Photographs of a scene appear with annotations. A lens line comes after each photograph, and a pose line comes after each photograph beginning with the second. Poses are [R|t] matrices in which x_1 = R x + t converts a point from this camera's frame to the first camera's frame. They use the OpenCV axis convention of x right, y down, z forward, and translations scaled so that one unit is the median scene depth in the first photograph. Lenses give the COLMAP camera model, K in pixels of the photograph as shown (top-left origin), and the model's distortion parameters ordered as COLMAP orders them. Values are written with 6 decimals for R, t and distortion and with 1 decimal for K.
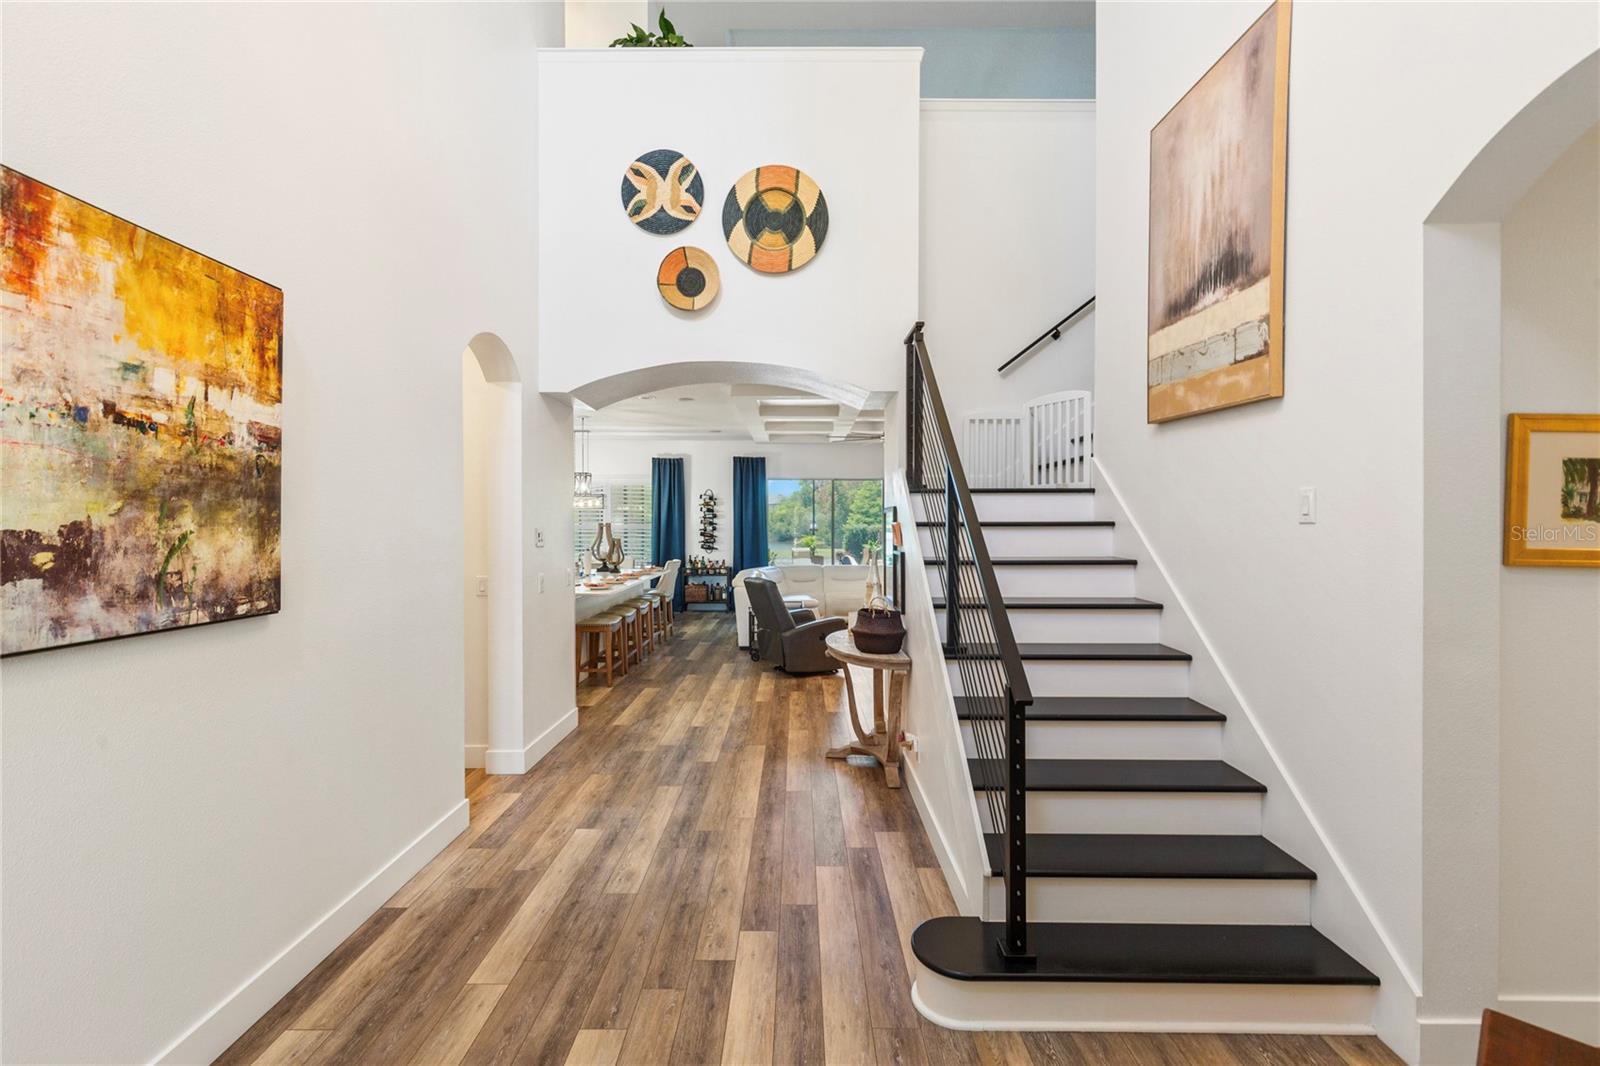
lens RADIAL K [[732.6, 0, 797.2], [0, 732.6, 528.9], [0, 0, 1]] dist [0.010563, -0.001471]
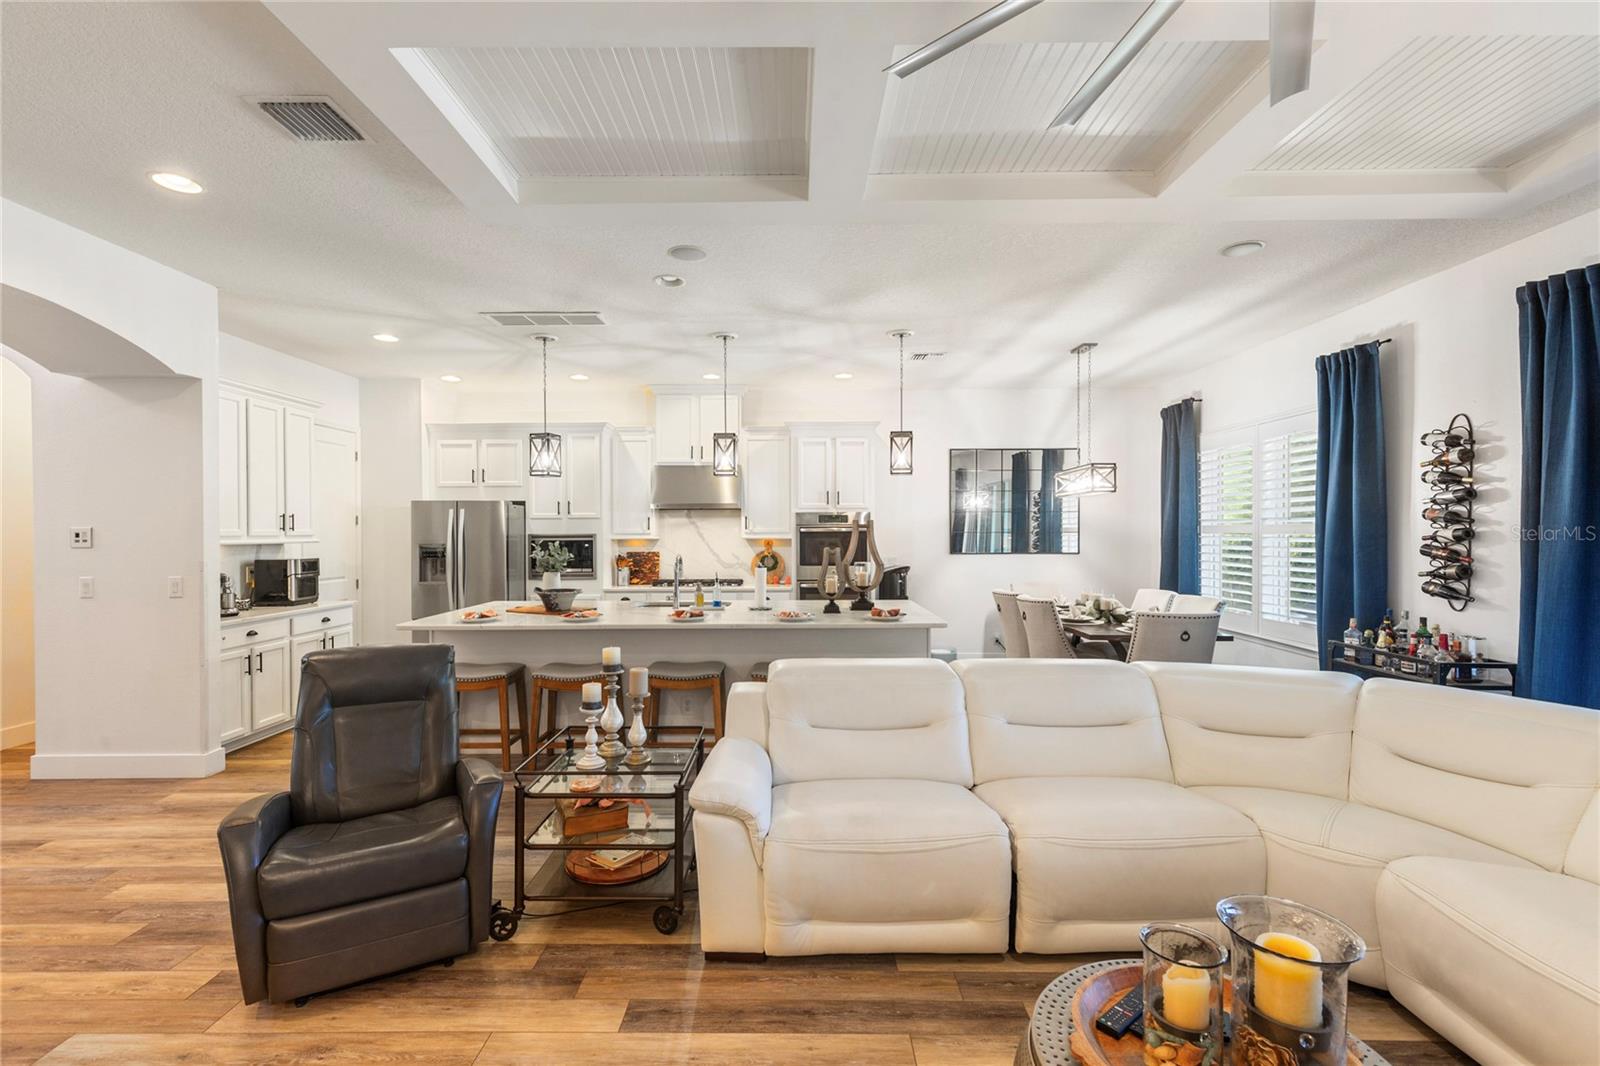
lens RADIAL K [[732.6, 0, 792.6], [0, 732.6, 533.9], [0, 0, 1]] dist [0.010563, -0.001471]
pose [[-0.008791, 0.012718, -0.999880, 0.945617], [-0.007654, 0.999889, 0.012785, -0.013279], [0.999932, 0.007765, -0.008693, 3.214945]]
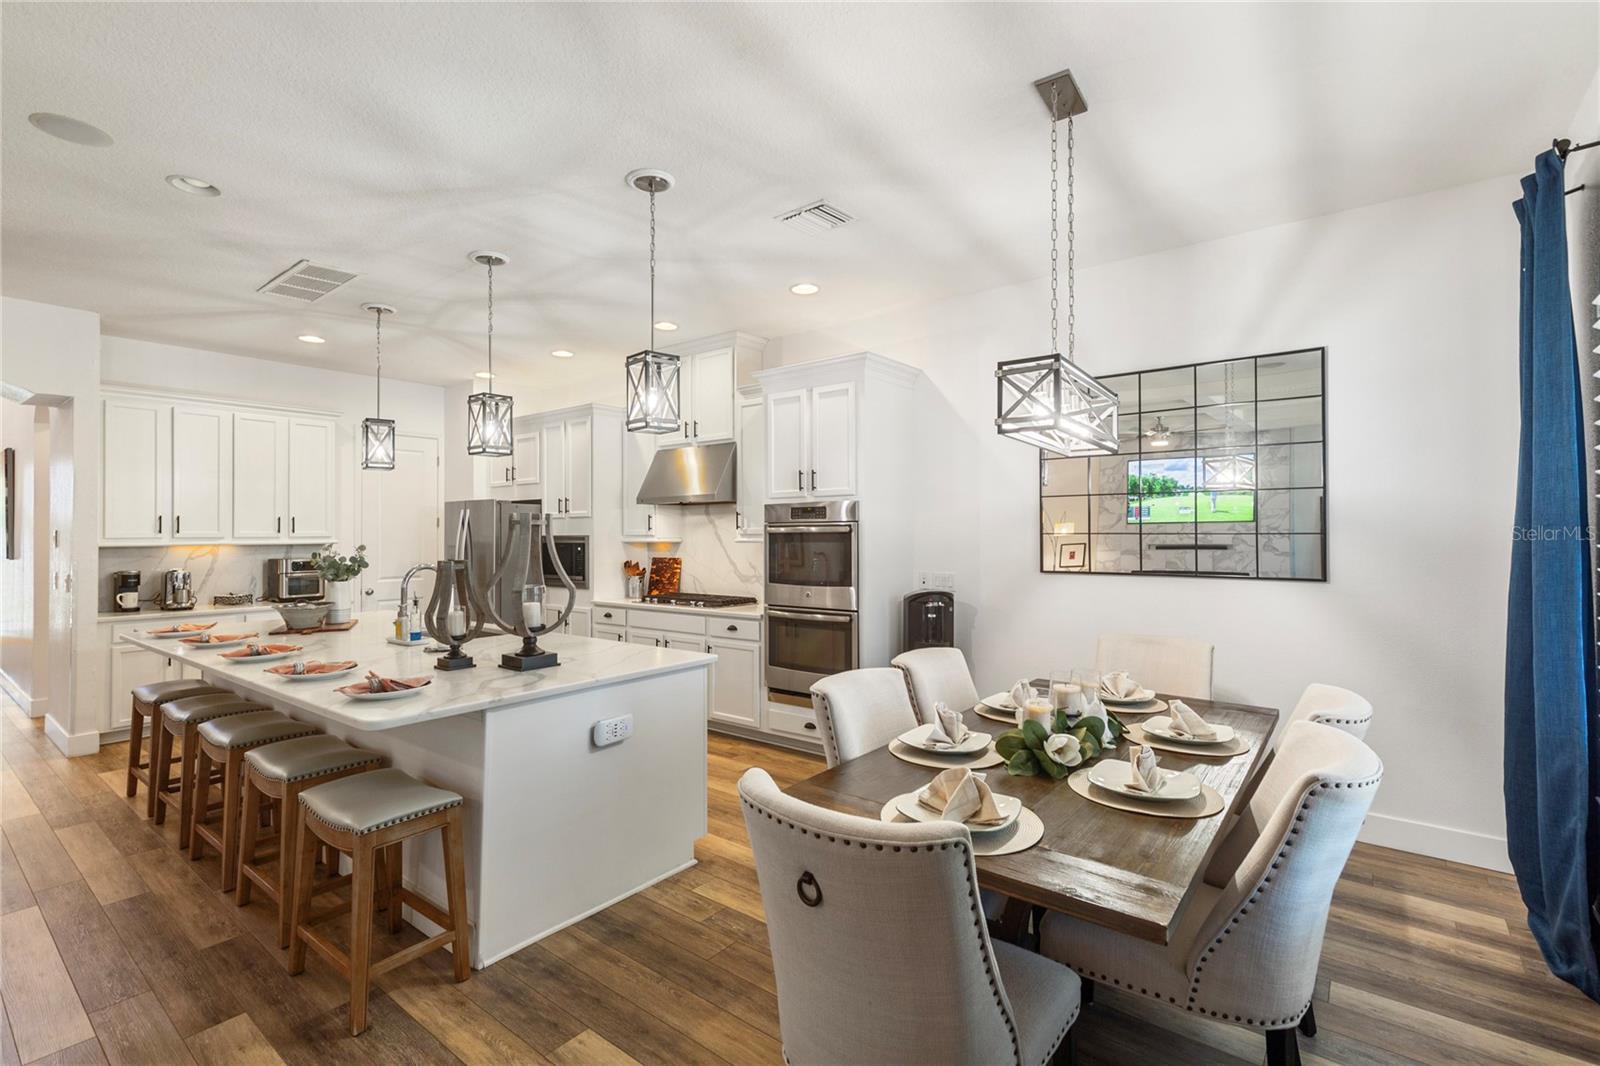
lens RADIAL K [[732.6, 0, 798.1], [0, 732.6, 529.7], [0, 0, 1]] dist [0.010563, -0.001471]
pose [[-0.628868, 0.007122, -0.777479, -0.326928], [0.002455, 0.999971, 0.007175, -0.007574], [0.777508, 0.002603, -0.628868, 4.373603]]
